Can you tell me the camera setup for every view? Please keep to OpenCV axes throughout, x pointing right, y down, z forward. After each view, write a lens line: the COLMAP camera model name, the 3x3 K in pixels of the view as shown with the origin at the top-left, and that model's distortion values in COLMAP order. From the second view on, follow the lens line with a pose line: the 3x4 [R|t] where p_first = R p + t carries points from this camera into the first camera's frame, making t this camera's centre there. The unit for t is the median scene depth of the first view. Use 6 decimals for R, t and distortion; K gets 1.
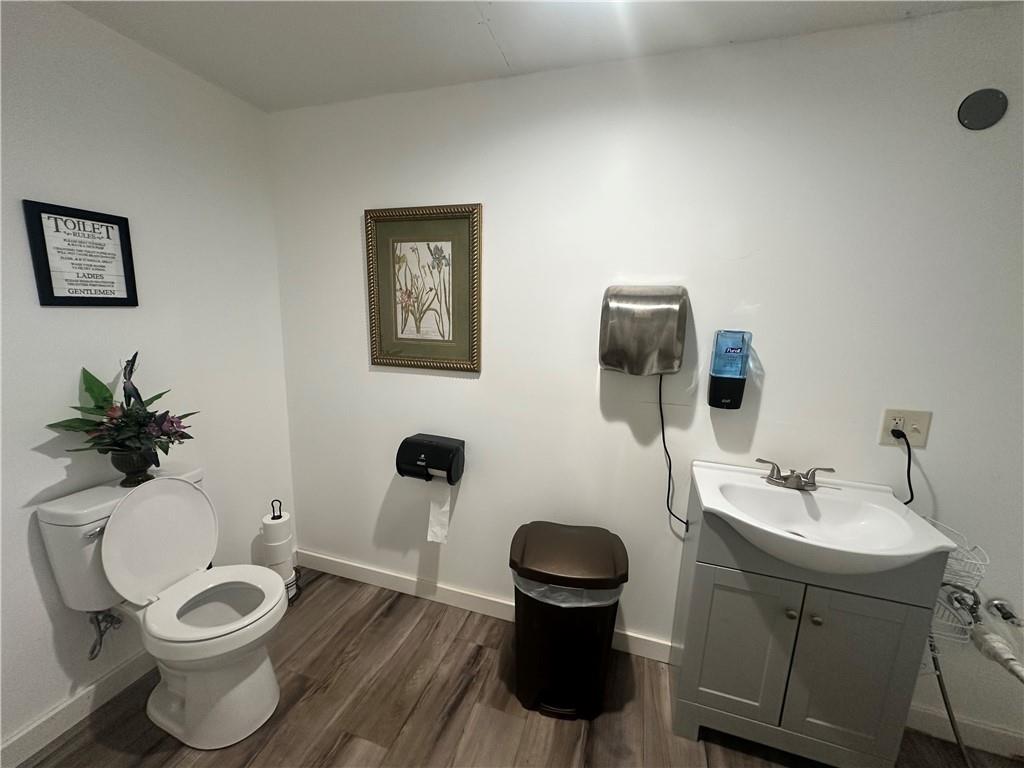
lens RADIAL K [[409.2, 0, 512.0], [0, 409.2, 384.0], [0, 0, 1]] dist [-0.003221, 0.000556]
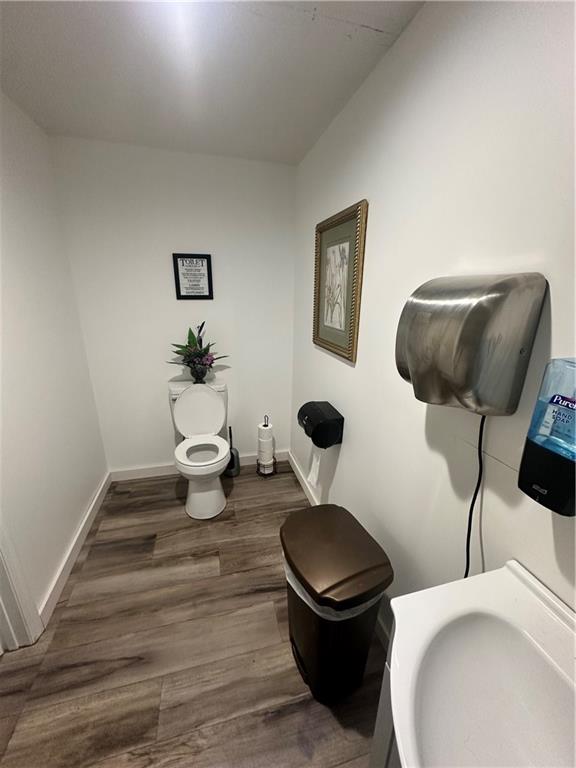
lens RADIAL K [[306.9, 0, 288.0], [0, 306.9, 384.0], [0, 0, 1]] dist [-0.003221, 0.000556]
pose [[0.537059, 0.233538, -0.810573, 0.613901], [-0.149954, 0.972039, 0.180704, -0.113237], [0.830109, 0.024500, 0.557062, 0.474347]]
